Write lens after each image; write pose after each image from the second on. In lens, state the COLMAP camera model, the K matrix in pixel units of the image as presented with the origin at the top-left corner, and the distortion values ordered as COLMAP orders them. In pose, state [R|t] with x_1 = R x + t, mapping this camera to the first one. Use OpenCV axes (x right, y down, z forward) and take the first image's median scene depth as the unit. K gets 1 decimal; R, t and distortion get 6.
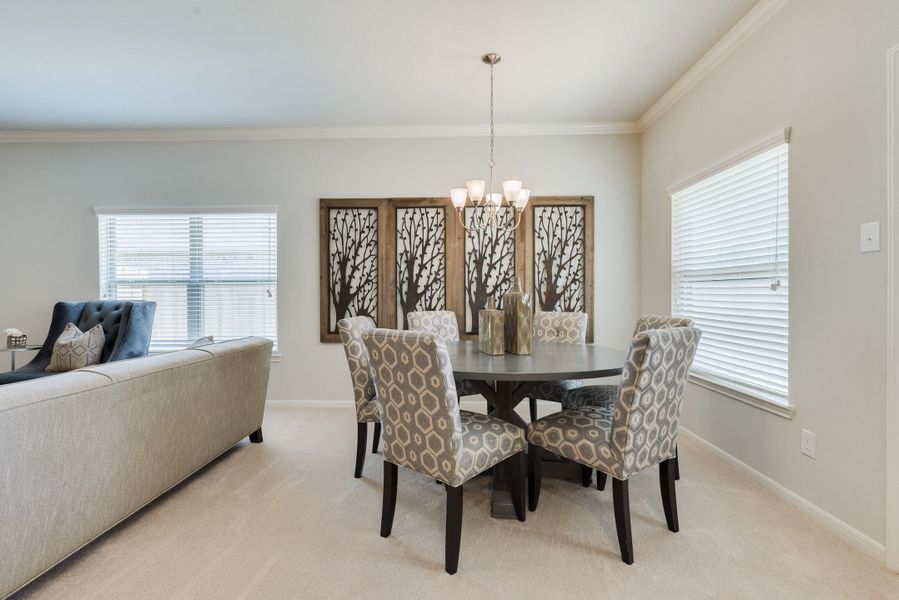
lens RADIAL K [[409.7, 0, 445.5], [0, 409.7, 295.7], [0, 0, 1]] dist [0.001107, 0.000104]
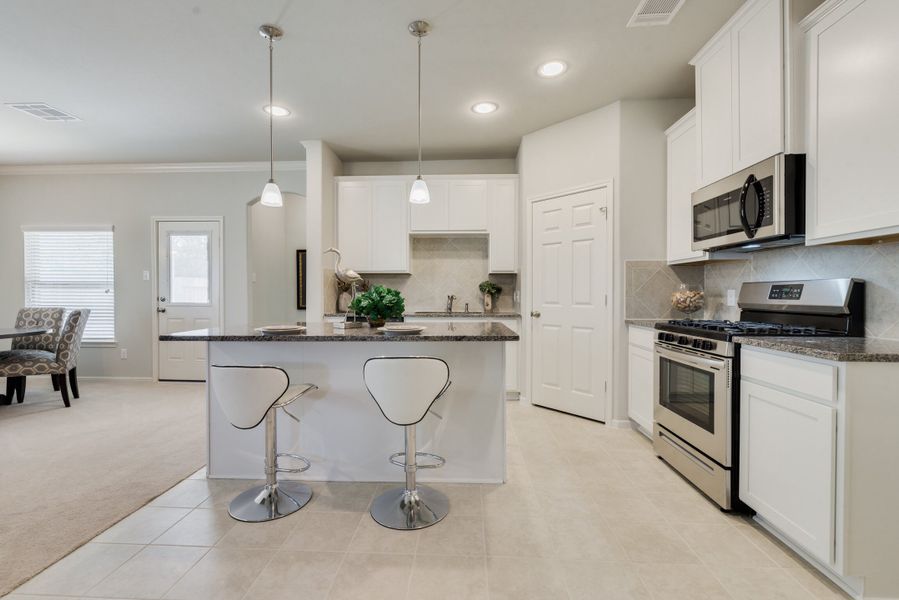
lens RADIAL K [[386.0, 0, 446.0], [0, 386.0, 297.5], [0, 0, 1]] dist [-0.000110, -0.000559]
pose [[0.018914, -0.006756, 0.999798, -0.760143], [0.003587, 0.999971, 0.006689, 0.001602], [-0.999815, 0.003460, 0.018937, -0.539766]]
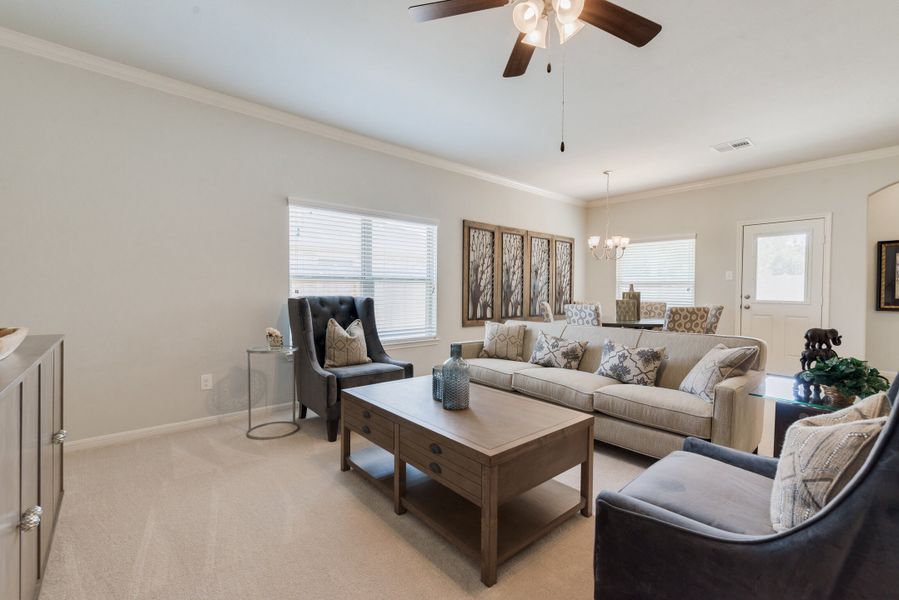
lens RADIAL K [[386.0, 0, 446.0], [0, 386.0, 297.5], [0, 0, 1]] dist [-0.000110, -0.000559]
pose [[0.735335, -0.005841, 0.677679, -1.225313], [-0.004231, 0.999904, 0.013210, 0.001018], [-0.677691, -0.012581, 0.735239, 0.112853]]
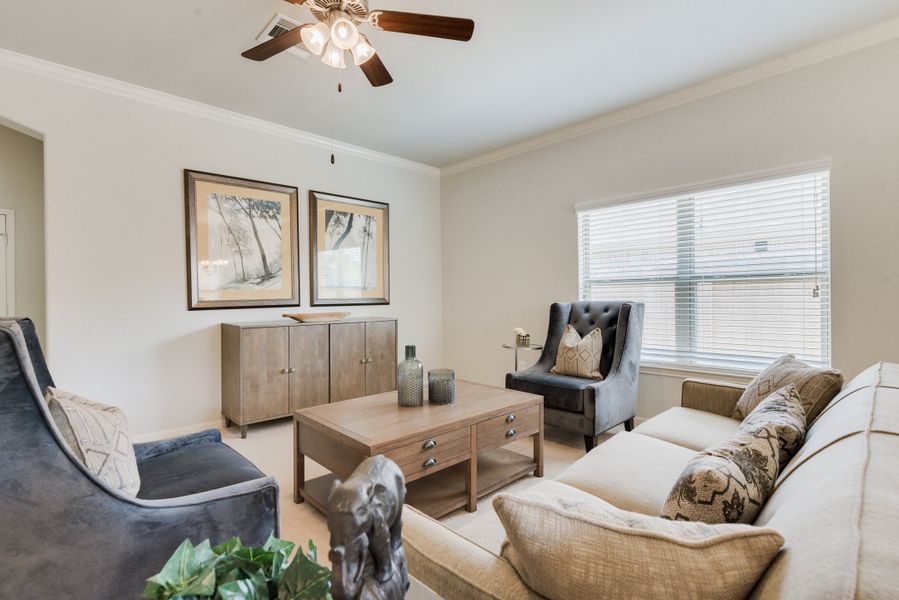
lens RADIAL K [[419.2, 0, 449.5], [0, 419.2, 300.0], [0, 0, 1]] dist [0.001329, 0.000037]
pose [[0.714671, 0.001215, -0.699459, -0.386962], [0.006113, 0.999949, 0.007983, -0.001312], [0.699434, -0.009981, 0.714628, 0.088538]]
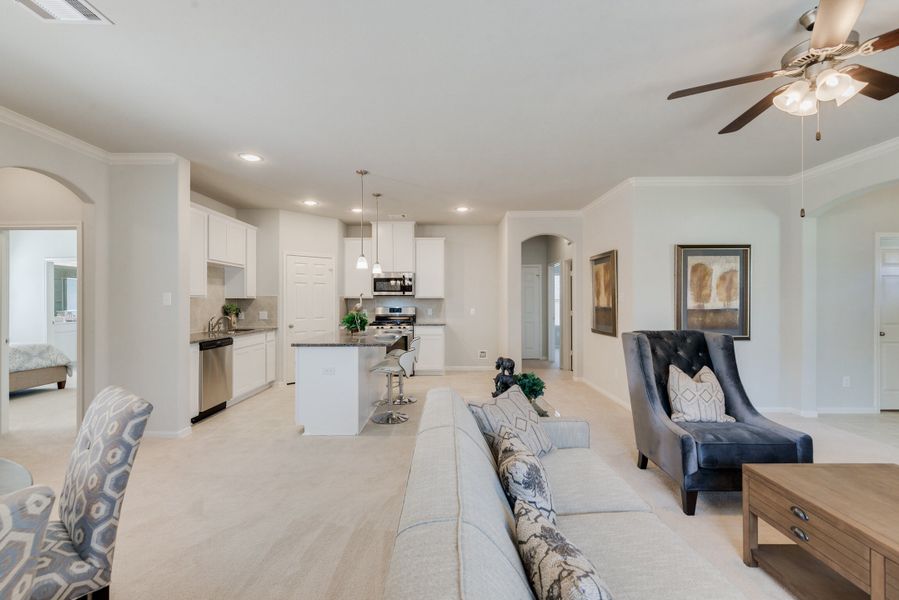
lens RADIAL K [[392.6, 0, 444.9], [0, 392.6, 299.9], [0, 0, 1]] dist [0.001021, -0.000400]
pose [[-0.999690, 0.004114, -0.024562, -0.363701], [0.004010, 0.999983, 0.004305, -0.057689], [0.024579, 0.004205, -0.999689, 0.836224]]
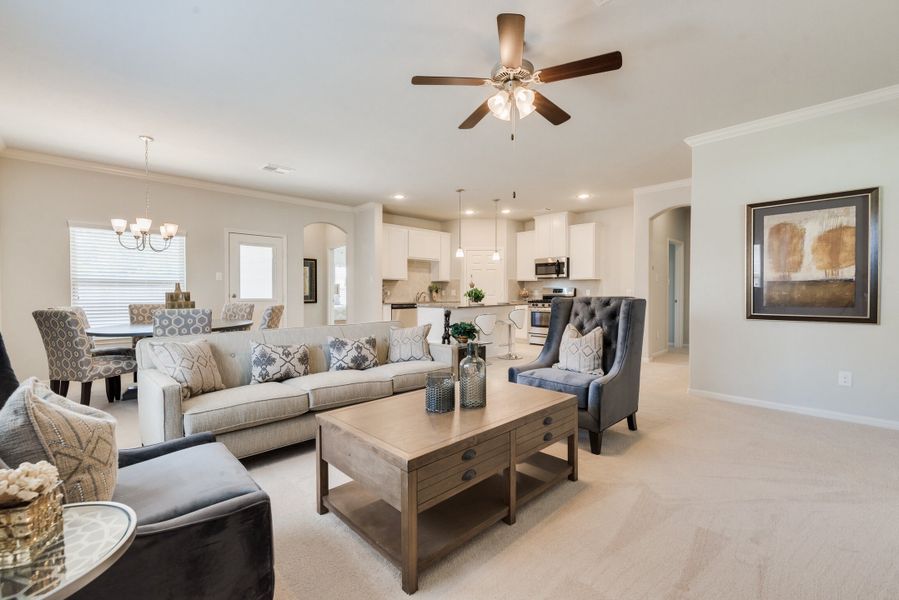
lens RADIAL K [[386.0, 0, 446.0], [0, 386.0, 297.5], [0, 0, 1]] dist [-0.000110, -0.000559]
pose [[-0.715721, -0.007011, 0.698351, -1.208766], [0.005111, 0.999870, 0.015276, -0.000780], [-0.698368, 0.014503, -0.715592, 0.897941]]
